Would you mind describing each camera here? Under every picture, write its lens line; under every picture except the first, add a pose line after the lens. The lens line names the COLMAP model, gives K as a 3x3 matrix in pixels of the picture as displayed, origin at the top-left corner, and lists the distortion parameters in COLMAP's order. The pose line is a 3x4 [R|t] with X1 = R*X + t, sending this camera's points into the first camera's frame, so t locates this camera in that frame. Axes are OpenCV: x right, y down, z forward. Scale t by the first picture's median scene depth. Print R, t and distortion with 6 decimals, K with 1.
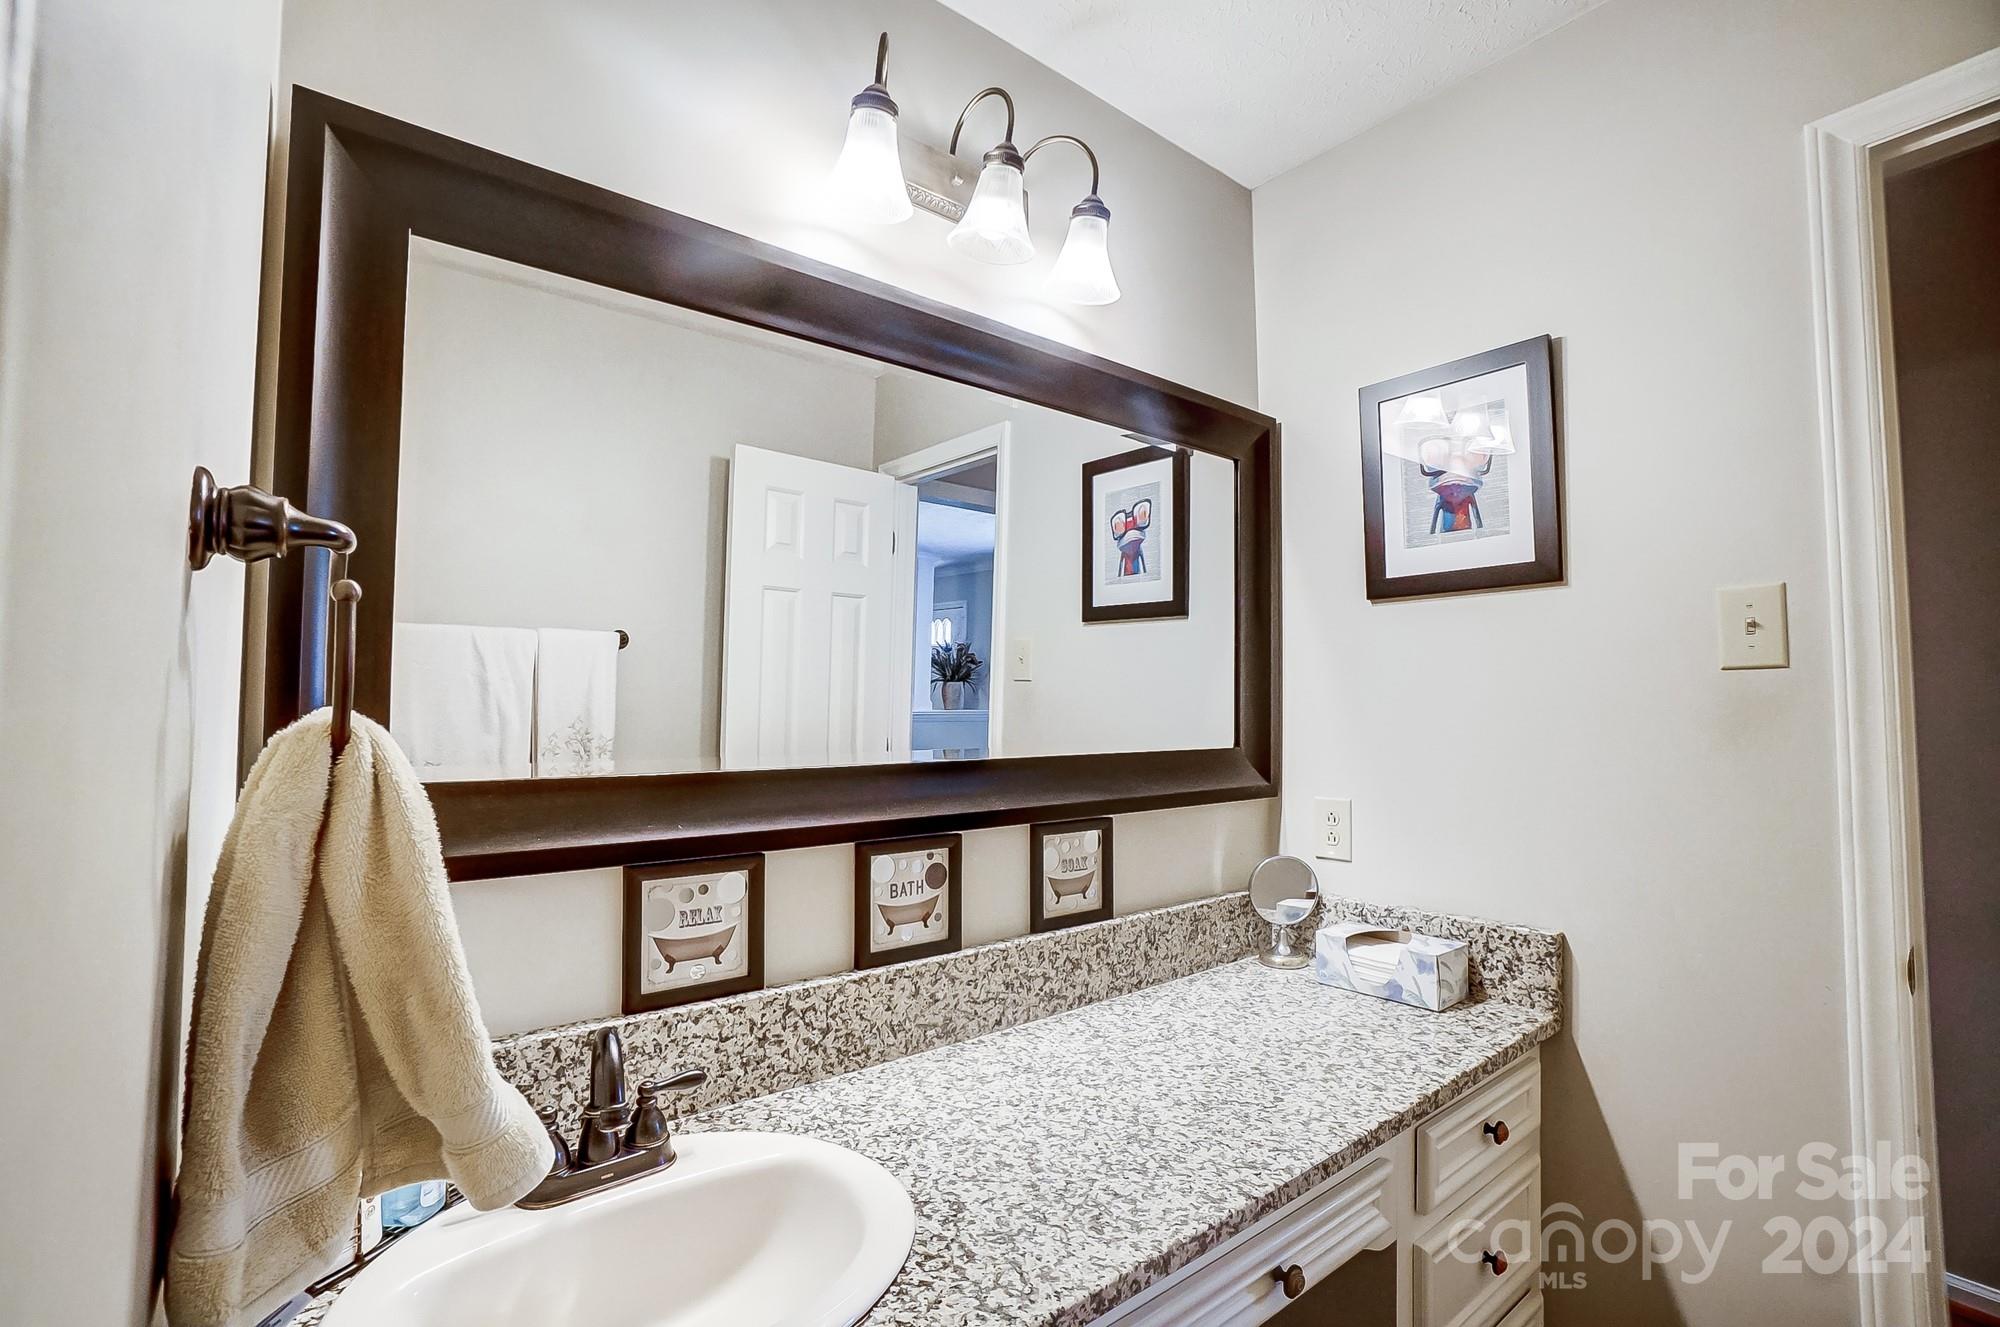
lens RADIAL K [[906.0, 0, 977.4], [0, 906.0, 675.2], [0, 0, 1]] dist [-0.063780, 0.026280]
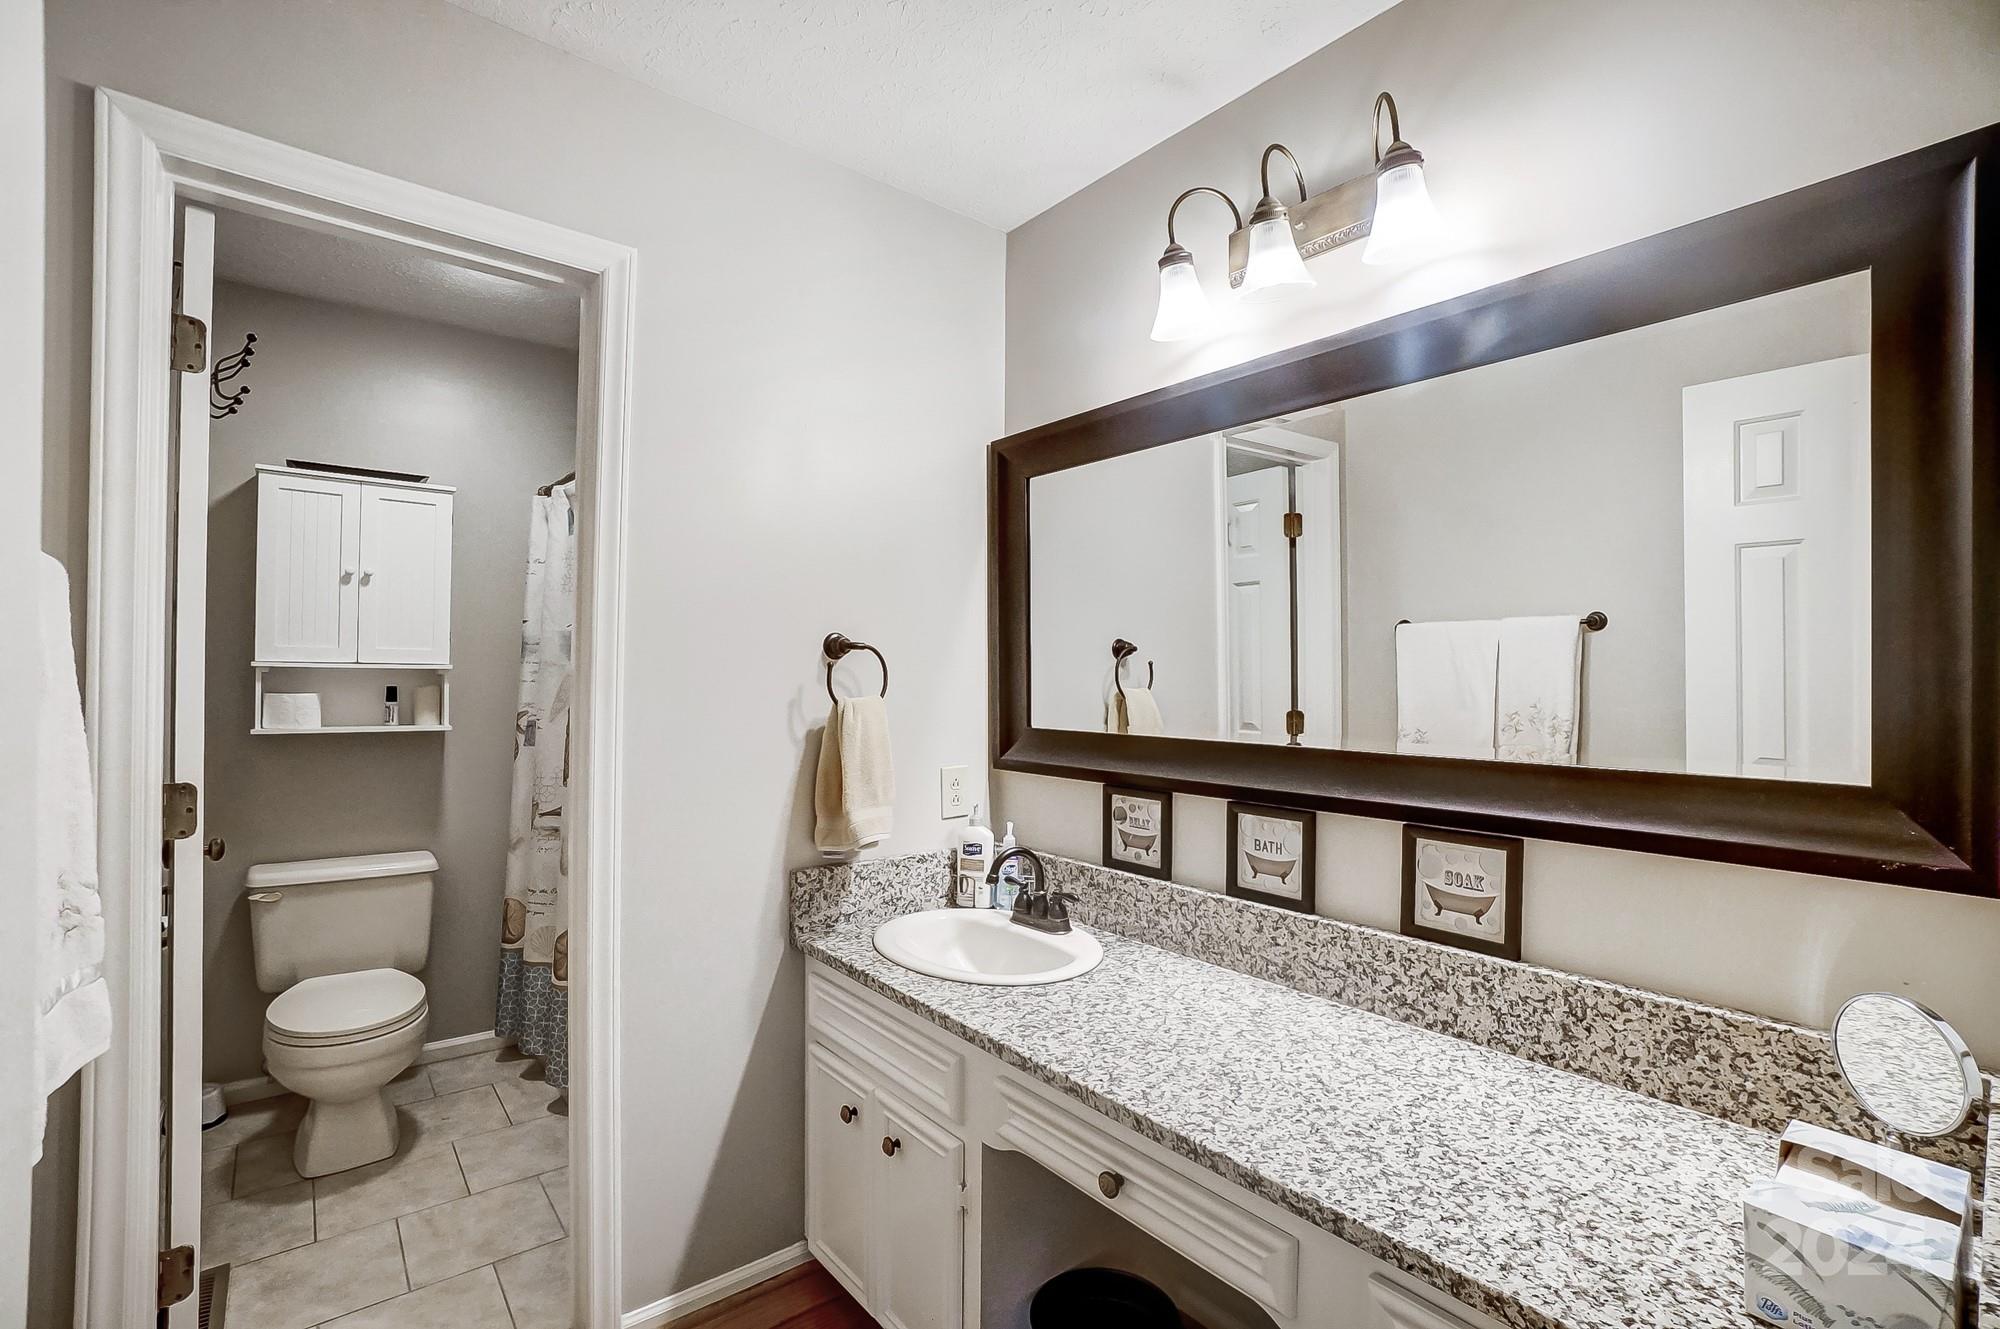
lens RADIAL K [[906.0, 0, 977.4], [0, 906.0, 676.2], [0, 0, 1]] dist [-0.063780, 0.026280]
pose [[-0.007836, 0.006726, -0.999947, 1.115029], [0.037359, 0.999281, 0.006428, -0.017394], [0.999271, -0.037306, -0.008081, 0.604837]]
